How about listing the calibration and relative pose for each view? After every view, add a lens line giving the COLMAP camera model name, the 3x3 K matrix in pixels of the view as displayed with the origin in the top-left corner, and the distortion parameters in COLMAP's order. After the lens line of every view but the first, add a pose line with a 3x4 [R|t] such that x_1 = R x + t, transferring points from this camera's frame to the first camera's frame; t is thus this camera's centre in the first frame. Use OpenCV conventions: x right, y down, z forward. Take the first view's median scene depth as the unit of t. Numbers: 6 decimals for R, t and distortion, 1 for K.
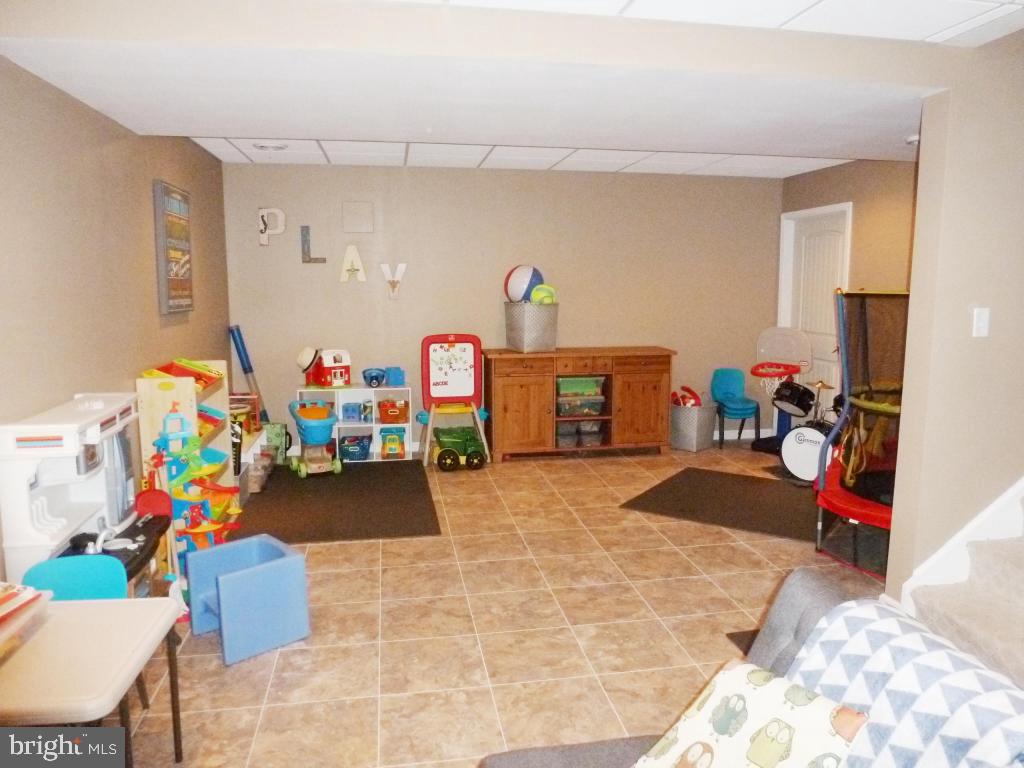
lens RADIAL K [[758.4, 0, 512.0], [0, 758.4, 384.0], [0, 0, 1]] dist [-0.034329, 0.069611]
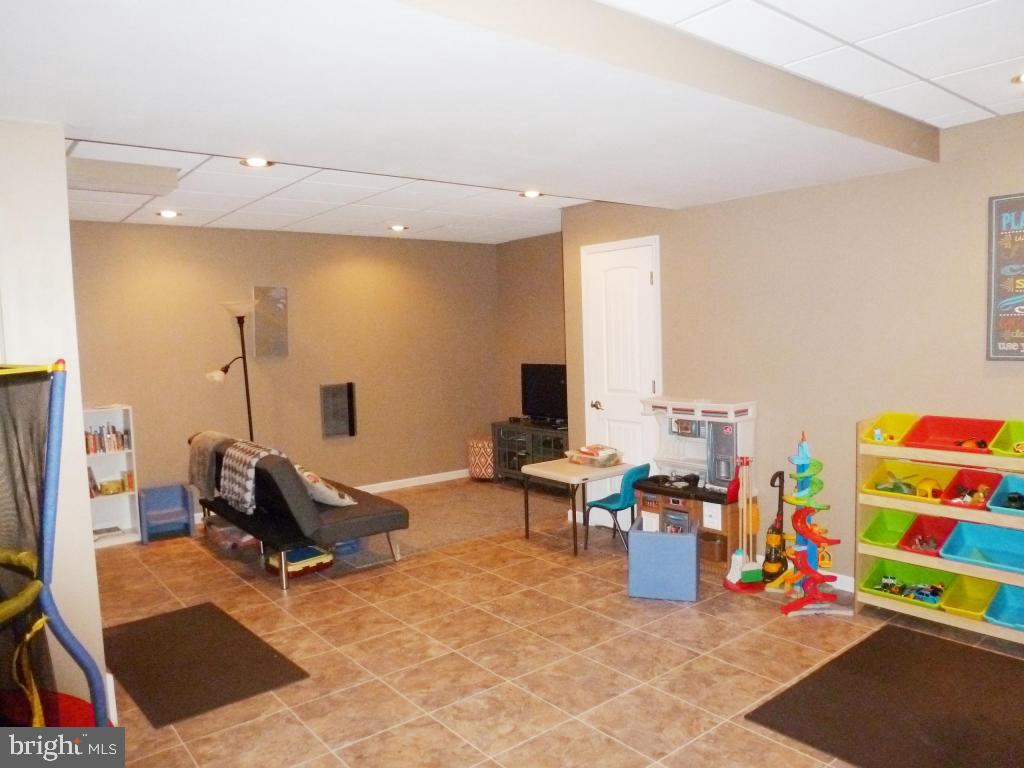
lens RADIAL K [[758.4, 0, 512.0], [0, 758.4, 384.0], [0, 0, 1]] dist [-0.034329, 0.069611]
pose [[-0.877331, 0.064949, -0.475471, 0.475380], [-0.030622, 0.981203, 0.190535, -0.253644], [0.478908, 0.181722, -0.858850, 1.826958]]
